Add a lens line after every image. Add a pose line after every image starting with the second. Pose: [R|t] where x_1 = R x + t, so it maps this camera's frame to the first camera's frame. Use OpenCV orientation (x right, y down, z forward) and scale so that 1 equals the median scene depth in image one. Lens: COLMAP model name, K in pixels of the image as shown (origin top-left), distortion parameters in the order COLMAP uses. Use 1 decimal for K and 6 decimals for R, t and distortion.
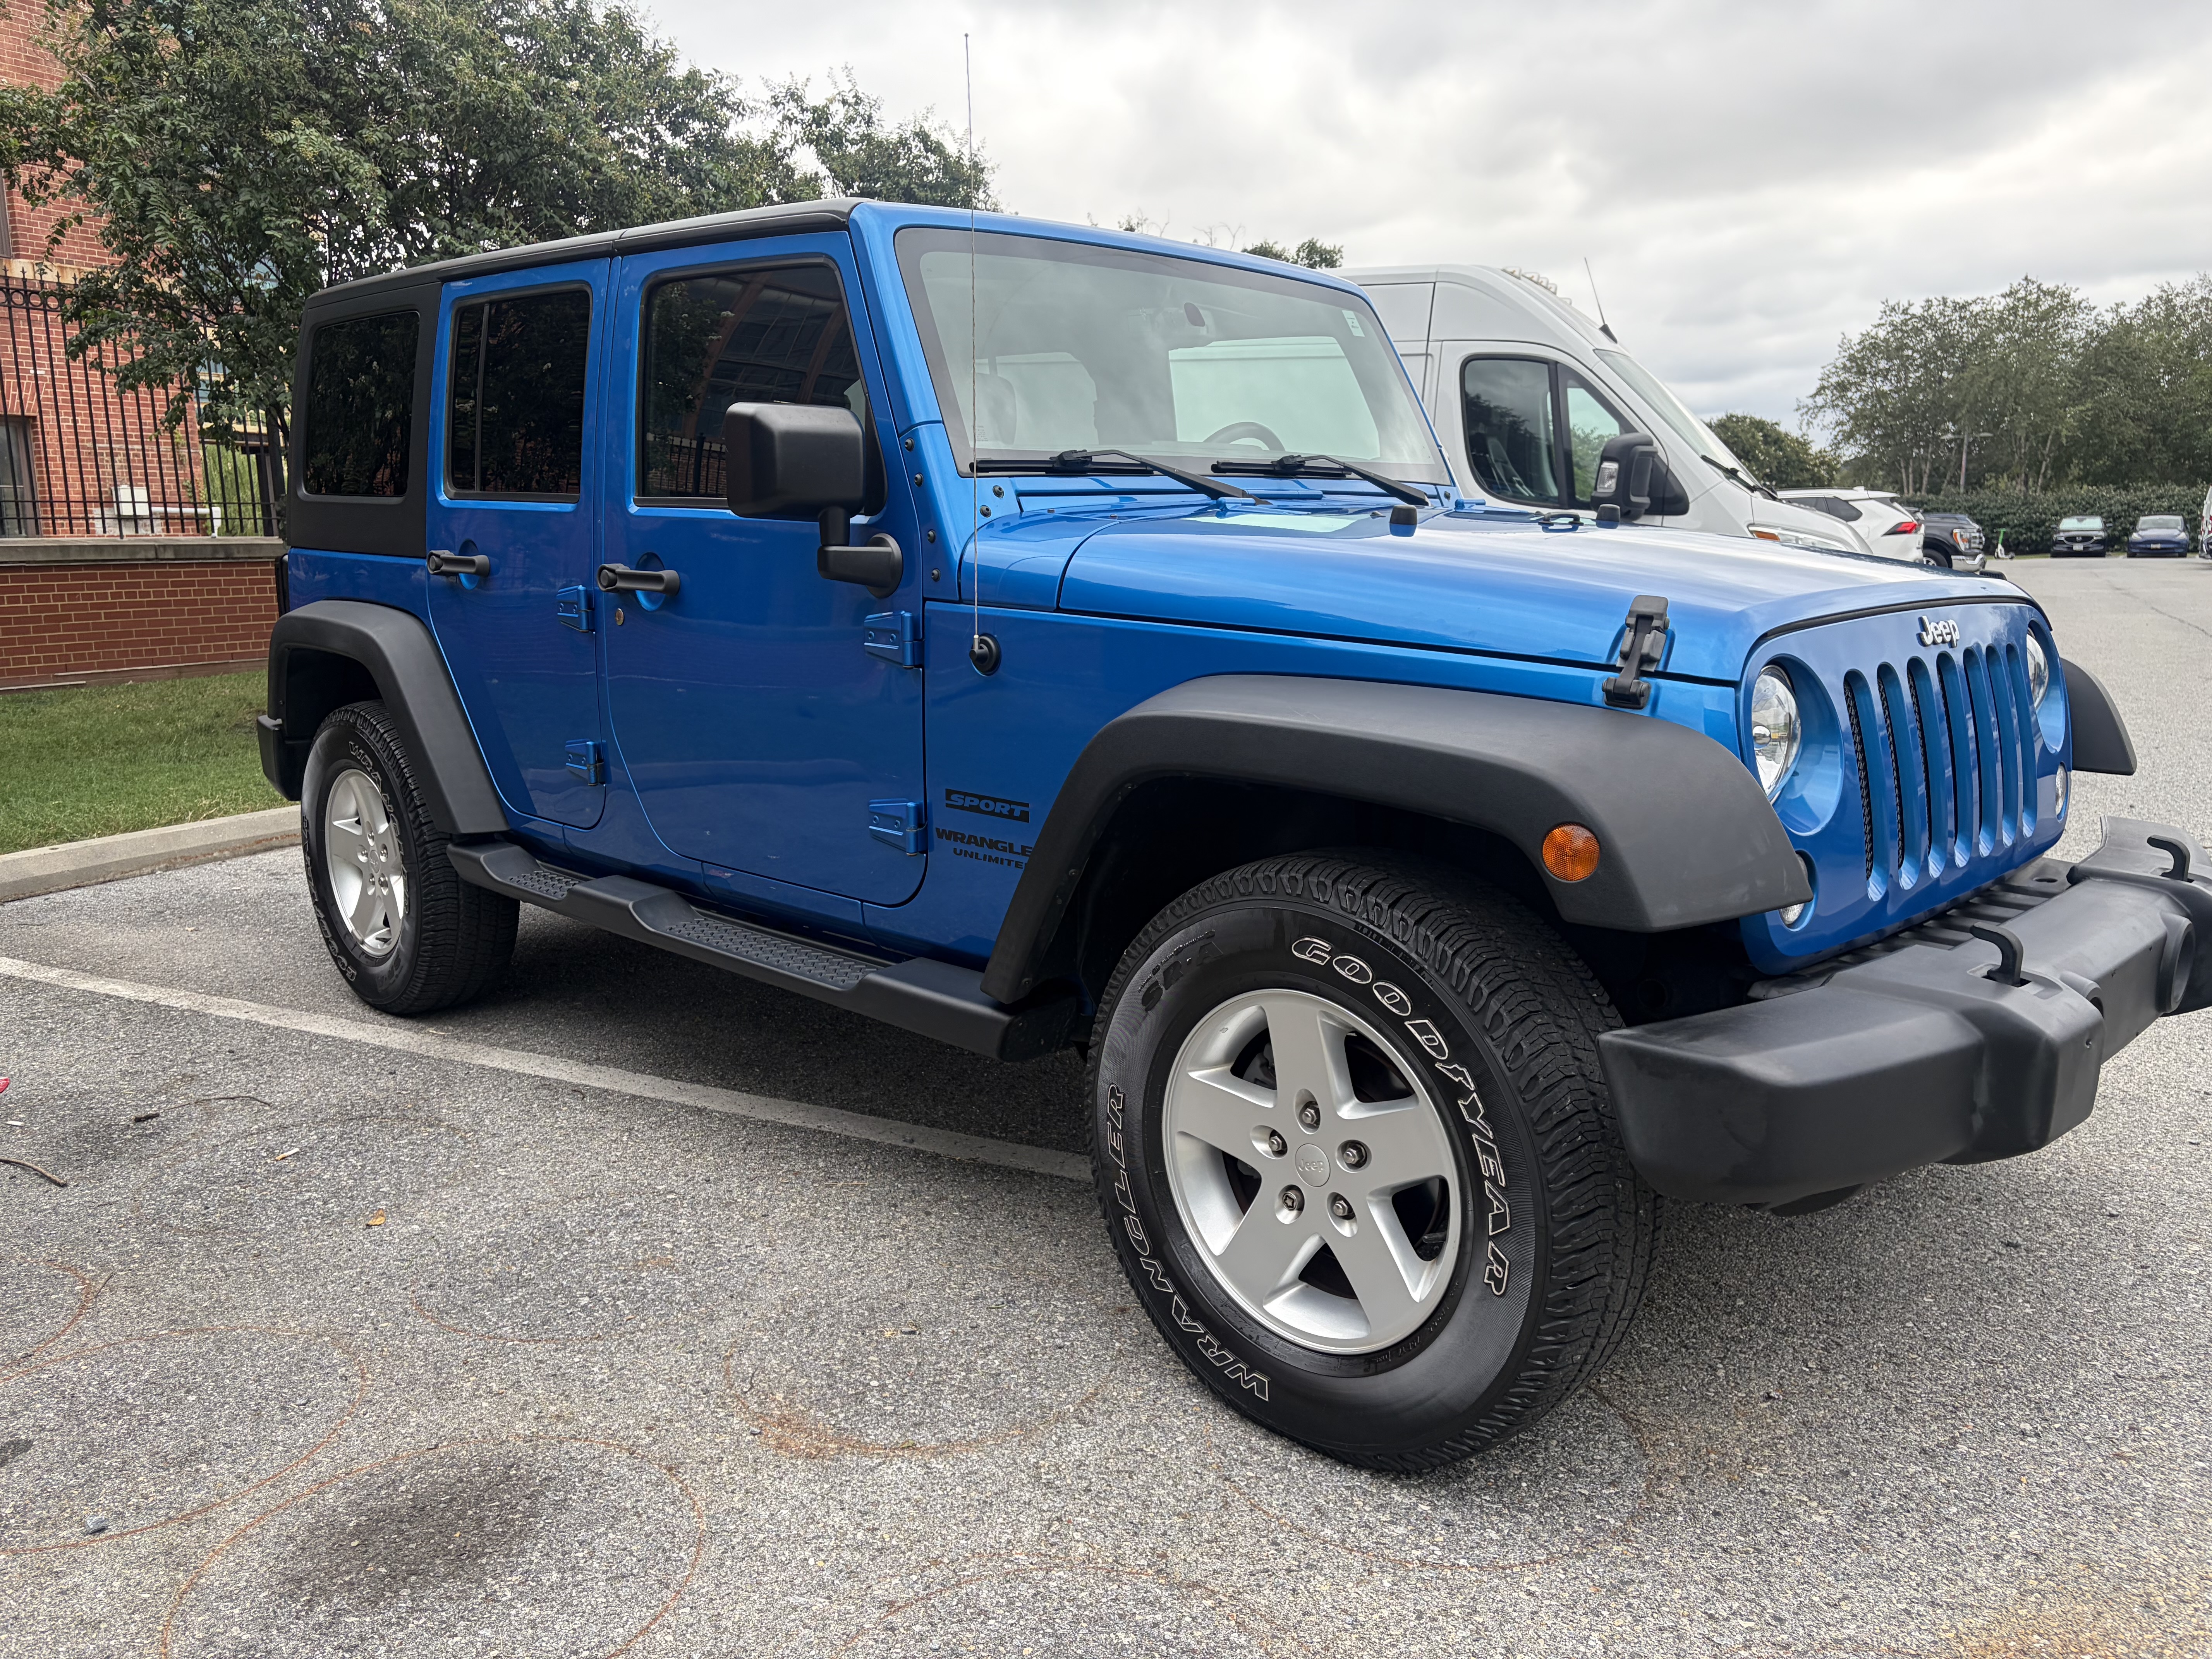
lens RADIAL K [[1663.5, 0, 1141.6], [0, 1663.5, 821.1], [0, 0, 1]] dist [0.058943, -0.061355]
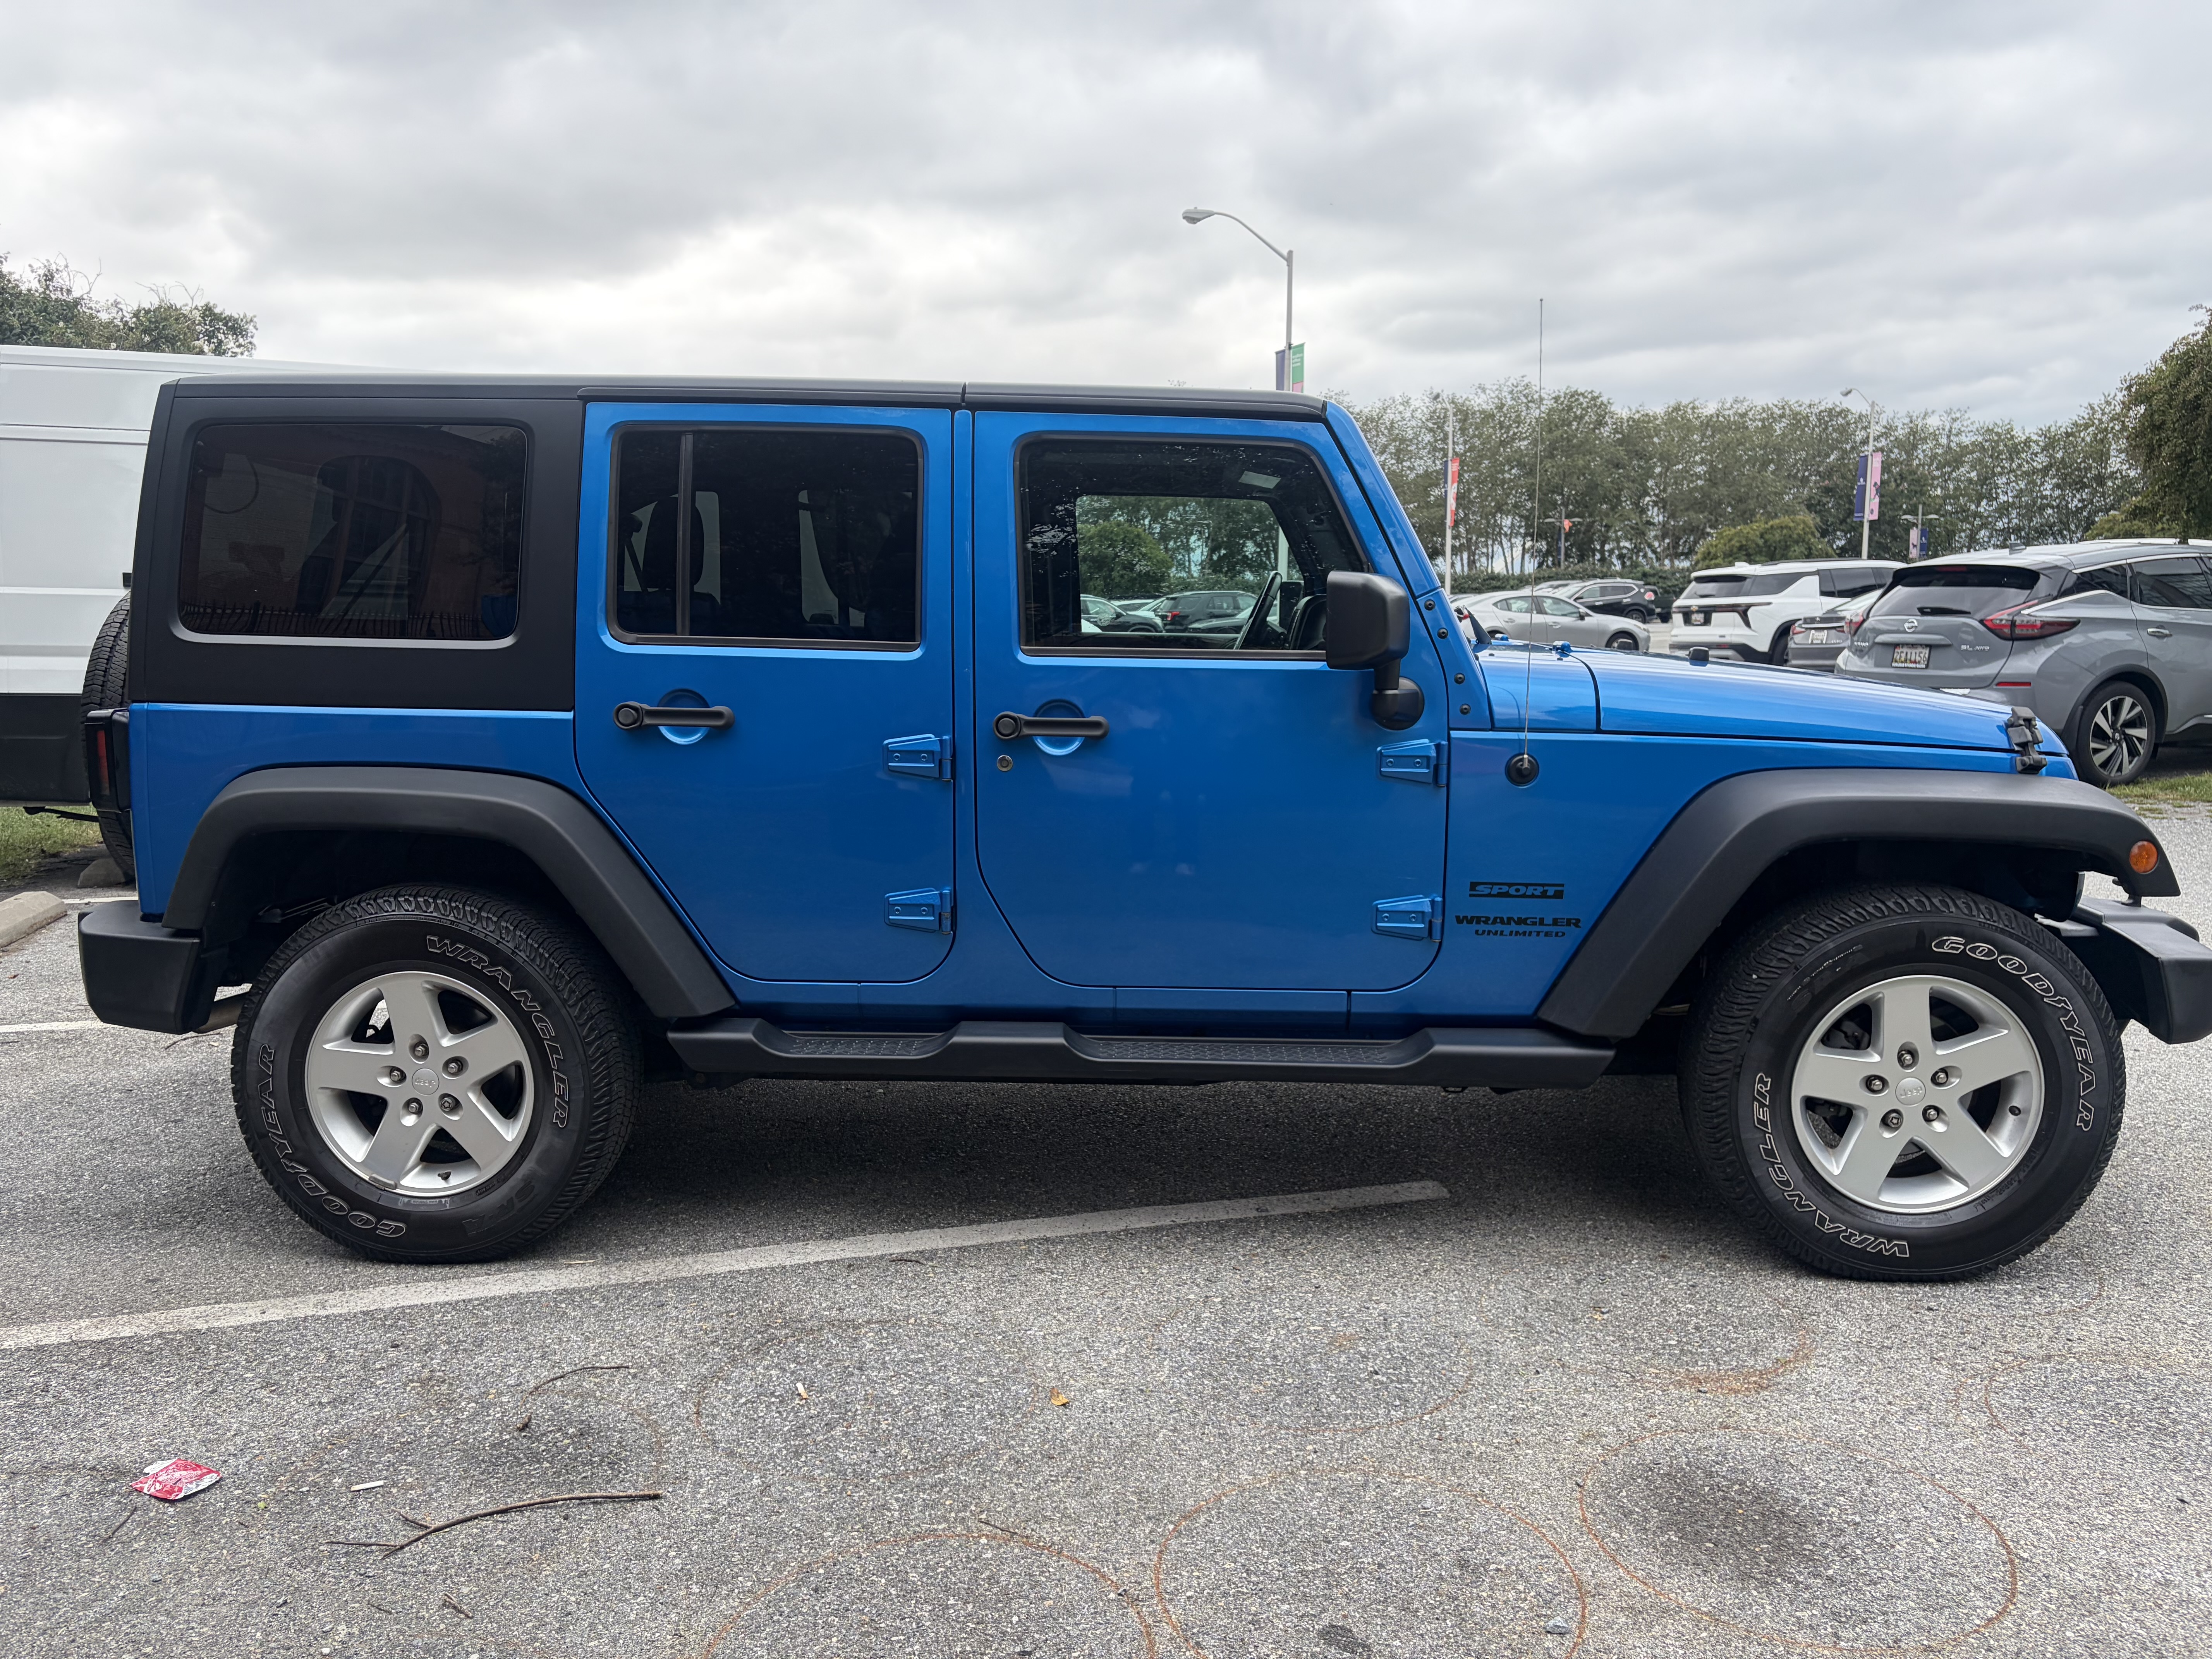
lens RADIAL K [[1646.5, 0, 1106.0], [0, 1646.5, 829.5], [0, 0, 1]] dist [0.072749, -0.080996]
pose [[0.748602, -0.090268, 0.656845, -1.130551], [0.117719, 0.993044, 0.002307, -0.093639], [-0.652485, 0.075596, 0.754022, 0.262798]]
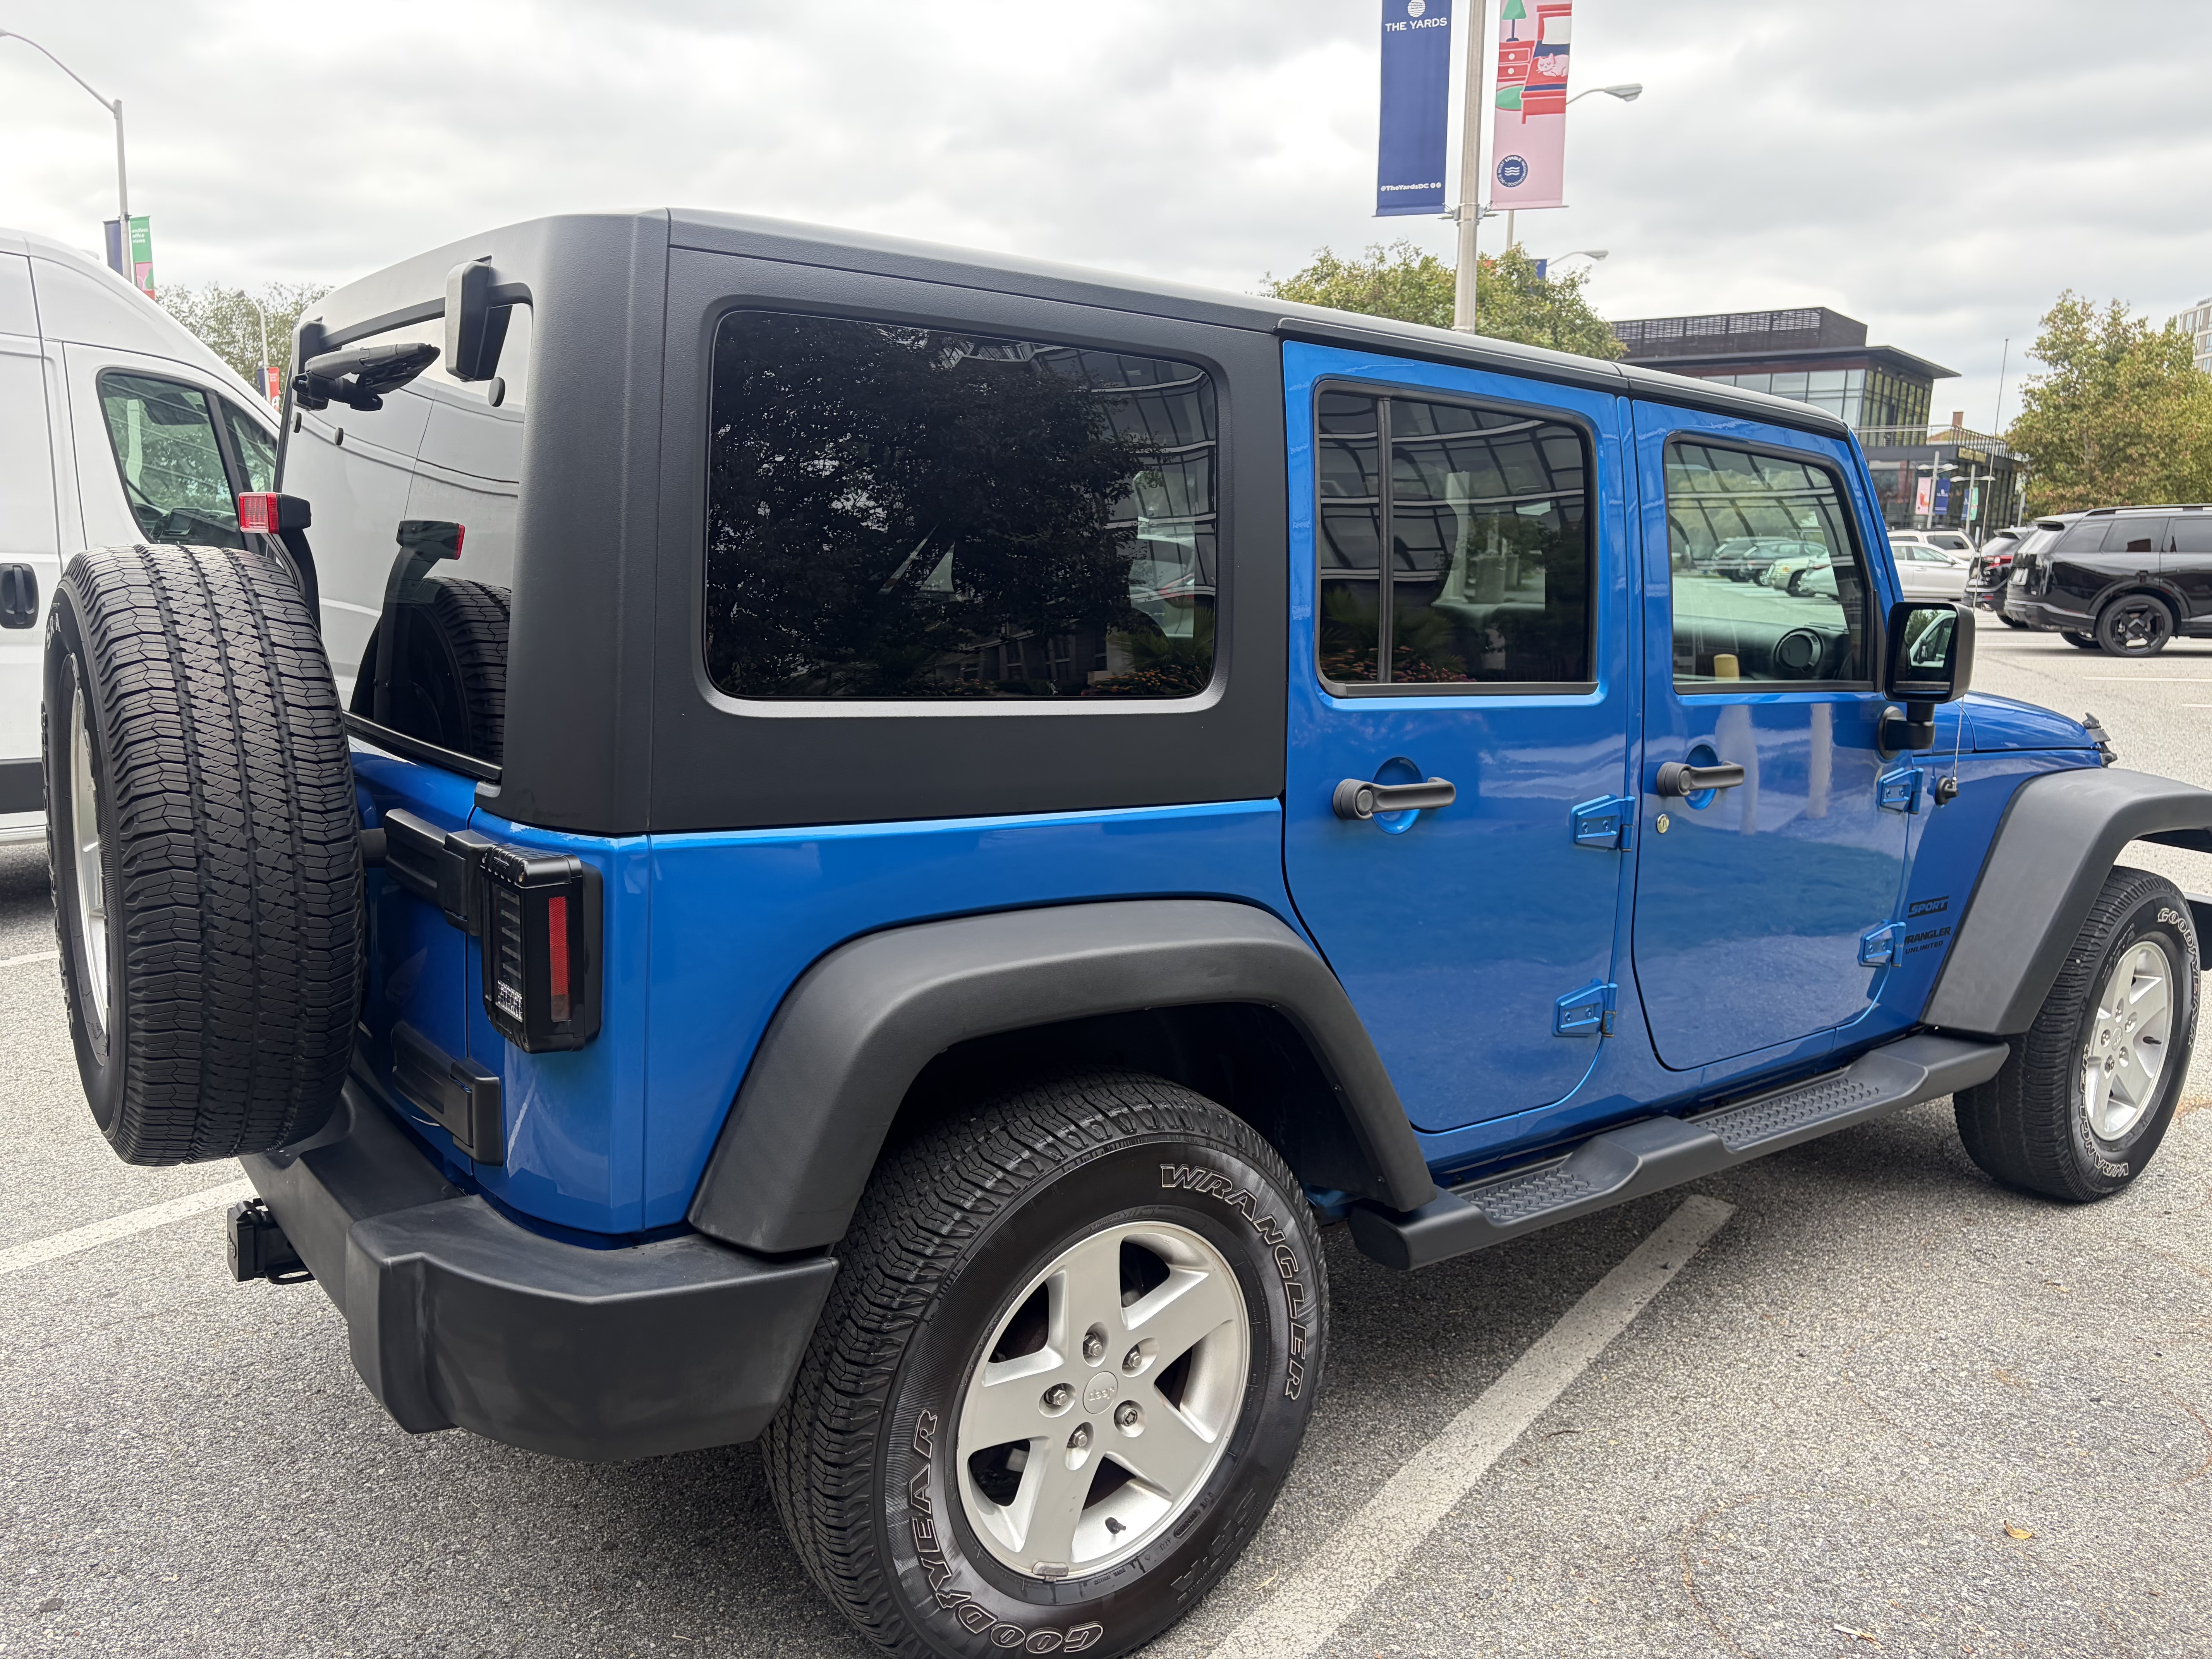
lens RADIAL K [[1663.5, 0, 1141.6], [0, 1663.5, 821.1], [0, 0, 1]] dist [0.058943, -0.061355]
pose [[0.154918, -0.151130, 0.976299, -1.469343], [0.148861, 0.980518, 0.128162, -0.345628], [-0.976648, 0.125478, 0.174397, 1.434176]]
